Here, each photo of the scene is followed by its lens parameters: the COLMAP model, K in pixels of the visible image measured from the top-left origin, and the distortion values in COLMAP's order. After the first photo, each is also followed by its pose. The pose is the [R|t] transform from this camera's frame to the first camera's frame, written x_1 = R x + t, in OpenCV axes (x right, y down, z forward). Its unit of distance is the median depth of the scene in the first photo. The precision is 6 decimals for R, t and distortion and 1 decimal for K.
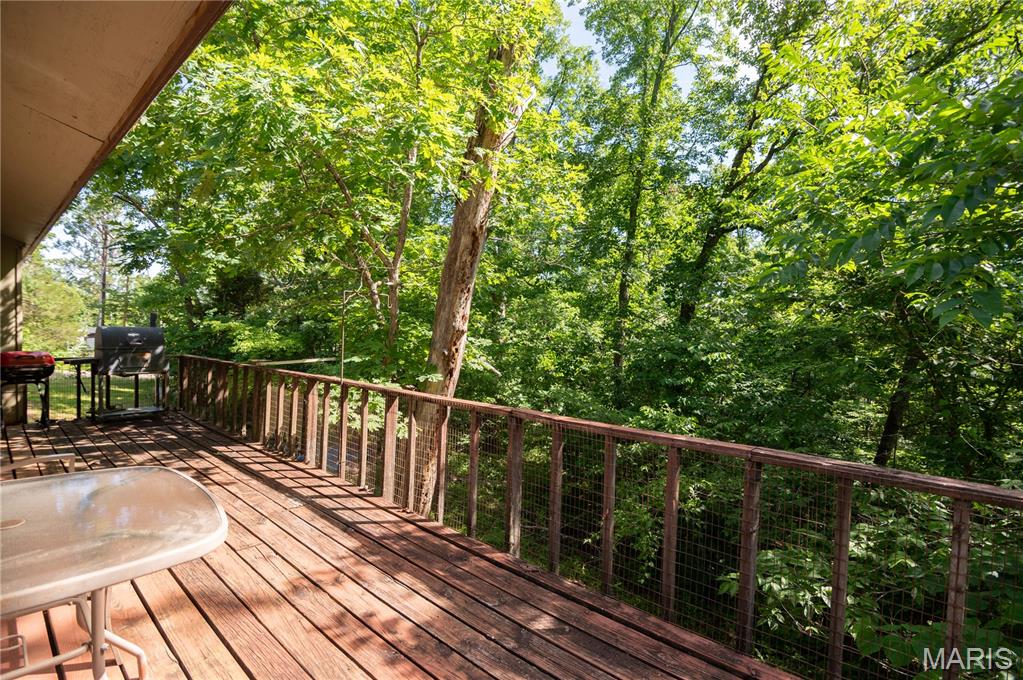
lens RADIAL K [[501.1, 0, 506.4], [0, 501.1, 340.7], [0, 0, 1]] dist [-0.019769, -0.000365]
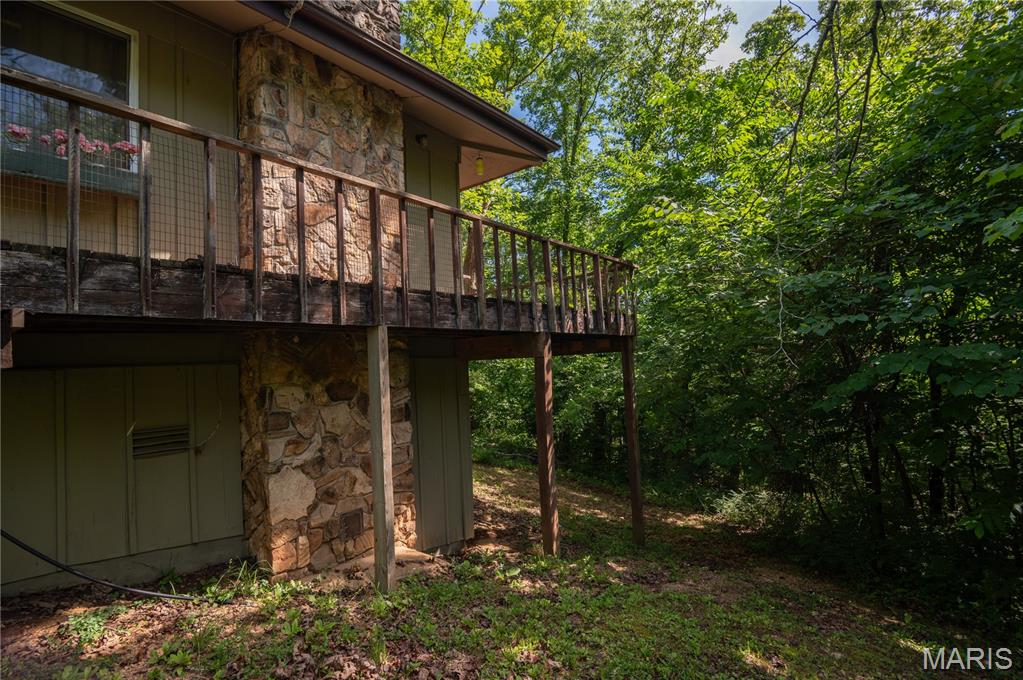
lens RADIAL K [[501.1, 0, 506.4], [0, 501.1, 340.7], [0, 0, 1]] dist [-0.019769, -0.000365]
pose [[0.993920, -0.069870, 0.085090, -0.131191], [0.075865, 0.994701, -0.069388, 0.305646], [-0.079791, 0.075422, 0.993954, -0.980955]]
